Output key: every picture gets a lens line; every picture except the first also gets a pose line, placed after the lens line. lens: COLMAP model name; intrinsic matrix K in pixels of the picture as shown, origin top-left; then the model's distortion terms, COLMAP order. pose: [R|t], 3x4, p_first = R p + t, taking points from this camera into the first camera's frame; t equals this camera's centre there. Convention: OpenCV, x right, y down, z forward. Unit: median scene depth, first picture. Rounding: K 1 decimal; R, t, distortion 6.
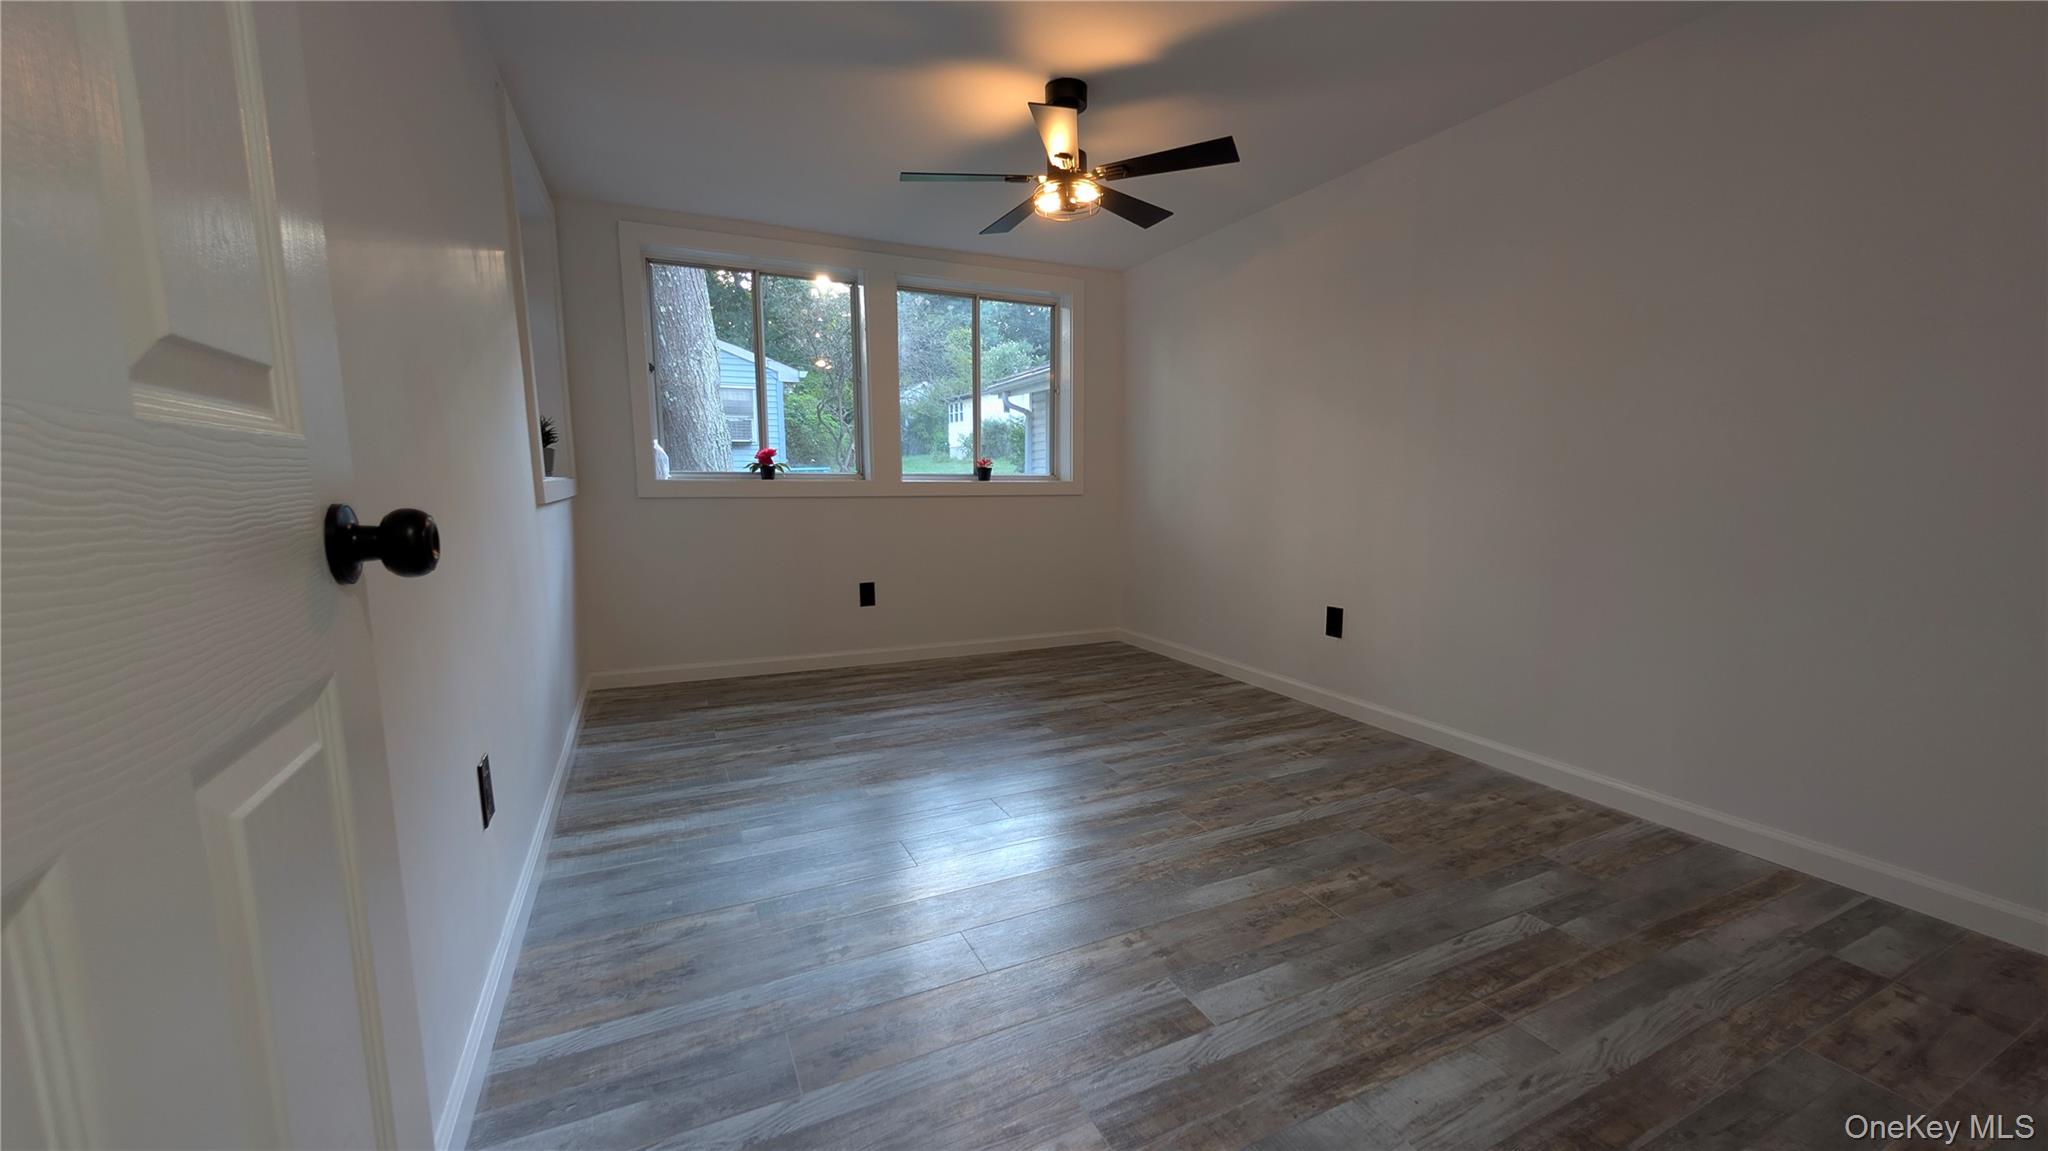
lens RADIAL K [[774.8, 0, 1018.4], [0, 774.8, 579.6], [0, 0, 1]] dist [0.000121, 0.000010]
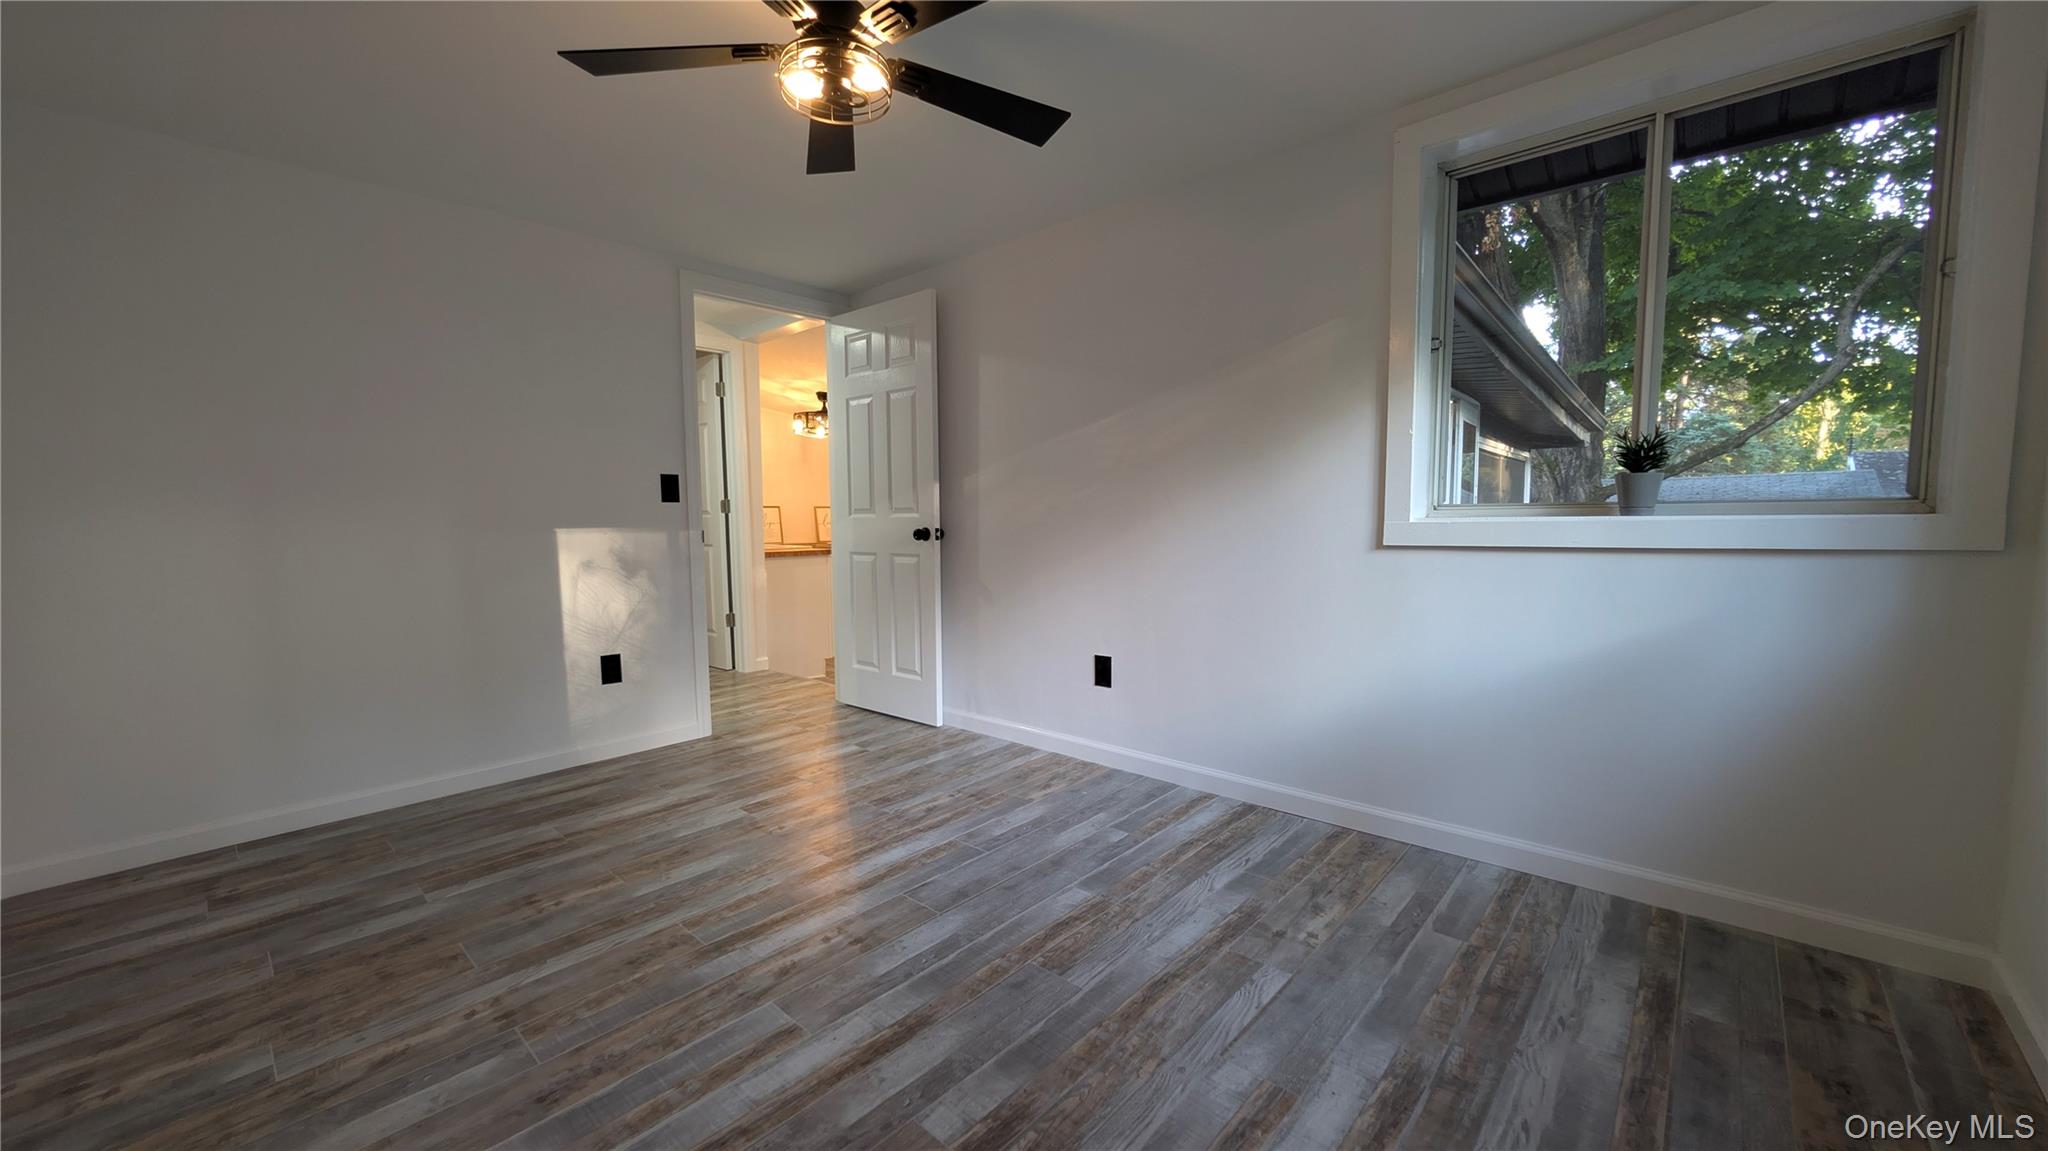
lens RADIAL K [[774.8, 0, 1018.4], [0, 774.8, 579.6], [0, 0, 1]] dist [0.000121, 0.000010]
pose [[-0.925719, 0.045292, -0.375490, 0.179921], [-0.033787, 0.978931, 0.201377, -0.235770], [0.376700, 0.199105, -0.904685, 1.704484]]
